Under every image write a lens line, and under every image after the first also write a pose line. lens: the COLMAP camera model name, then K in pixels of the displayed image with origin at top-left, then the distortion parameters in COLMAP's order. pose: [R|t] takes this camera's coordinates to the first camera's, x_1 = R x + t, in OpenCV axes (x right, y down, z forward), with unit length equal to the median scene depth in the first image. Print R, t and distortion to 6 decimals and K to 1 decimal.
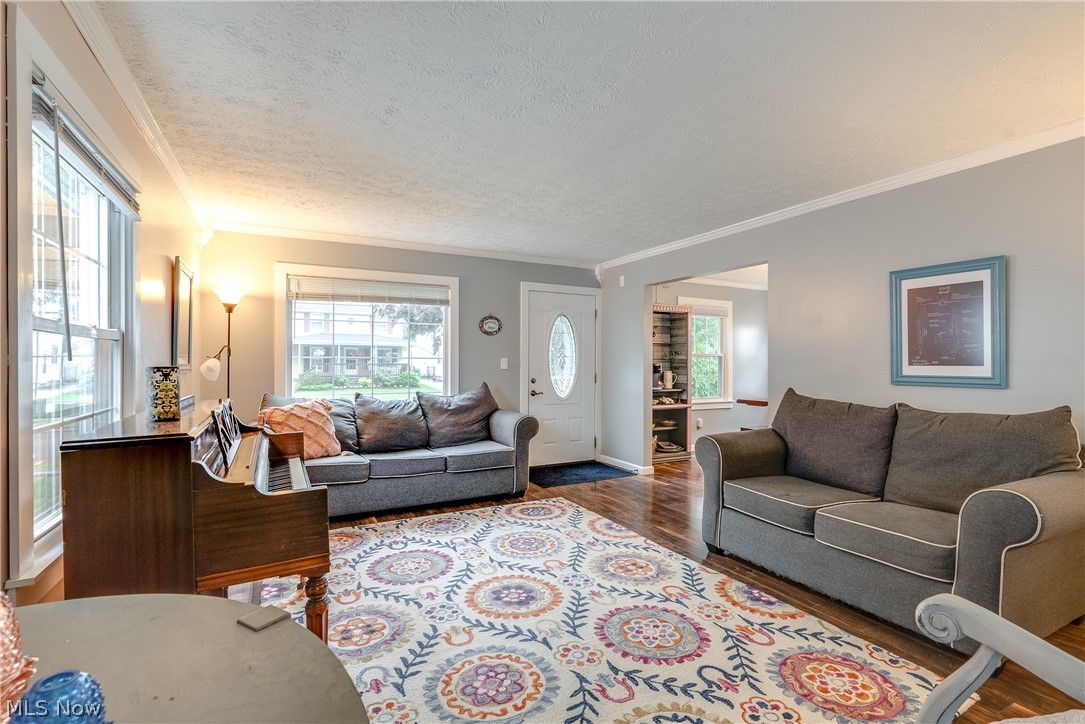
lens RADIAL K [[490.5, 0, 548.1], [0, 490.5, 358.8], [0, 0, 1]] dist [-0.004050, 0.000105]
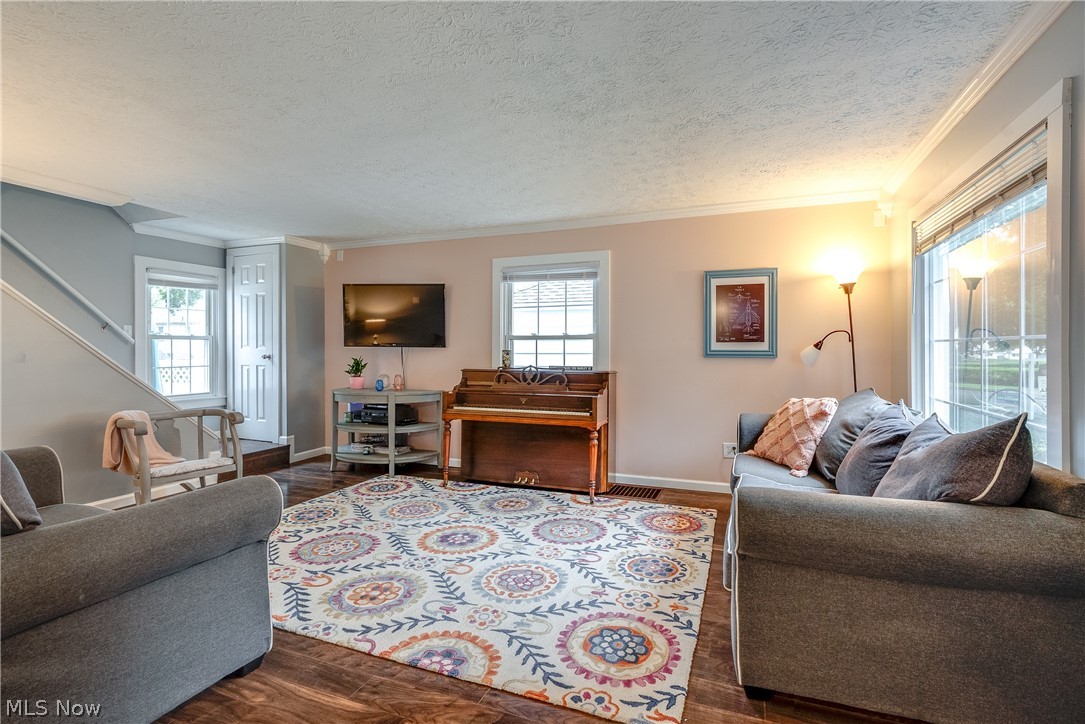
lens RADIAL K [[507.4, 0, 564.3], [0, 507.4, 349.7], [0, 0, 1]] dist [-0.009502, 0.001293]
pose [[-0.754750, -0.002438, -0.656008, 0.538774], [0.003308, 0.999966, -0.007522, 0.017861], [0.656005, -0.007847, -0.754716, 2.039295]]
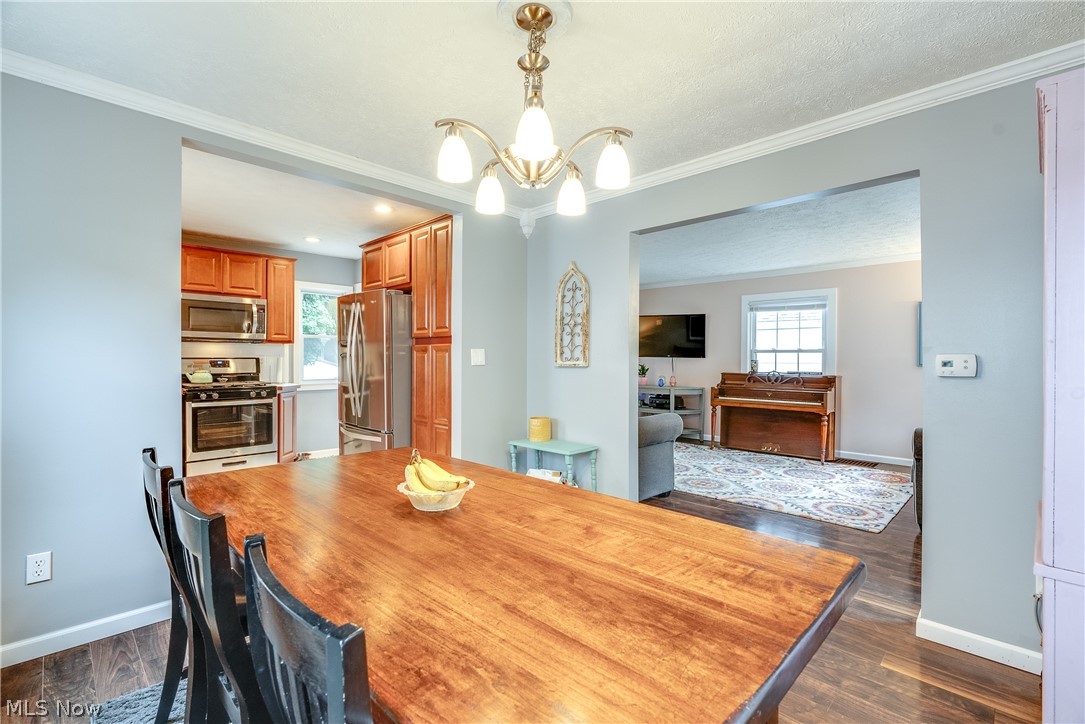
lens RADIAL K [[511.0, 0, 545.9], [0, 511.0, 359.6], [0, 0, 1]] dist [0.000789, 0.000379]
pose [[-0.952620, -0.008037, -0.304057, 1.307297], [-0.006430, 0.999960, -0.006284, 0.025736], [0.304095, -0.004031, -0.952633, 2.701158]]
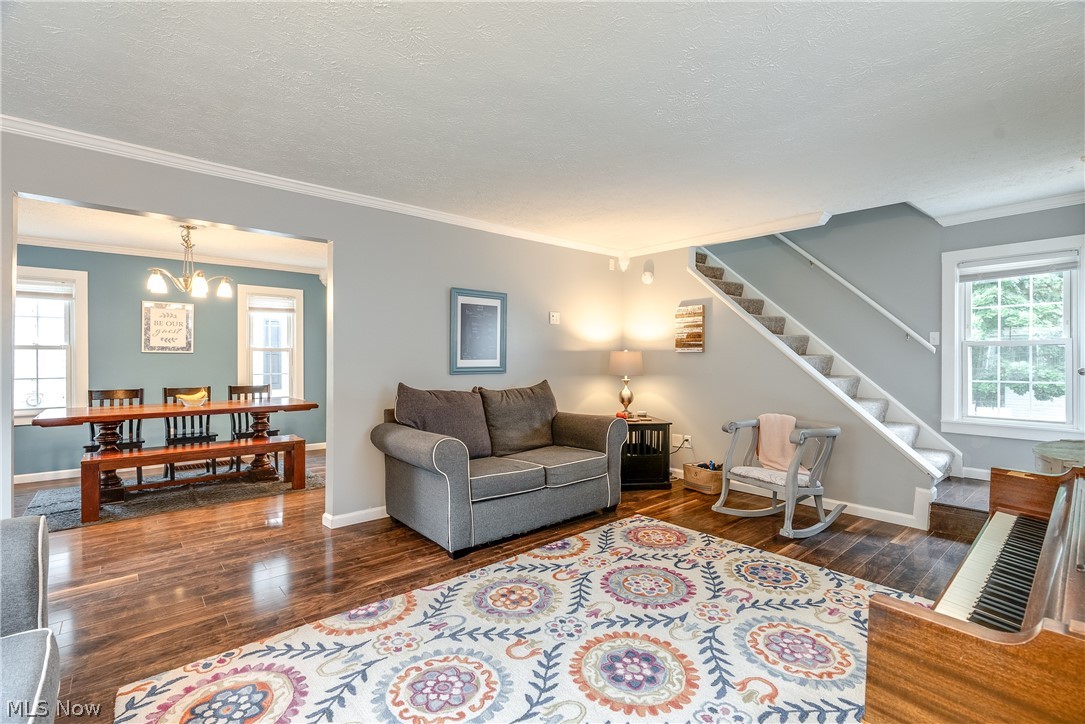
lens RADIAL K [[488.1, 0, 538.1], [0, 488.1, 360.8], [0, 0, 1]] dist [-0.012680, 0.005311]
pose [[-0.205492, -0.008011, 0.978626, -0.730726], [-0.009363, 0.999937, 0.006219, 0.007102], [-0.978614, -0.007885, -0.205554, 1.240178]]
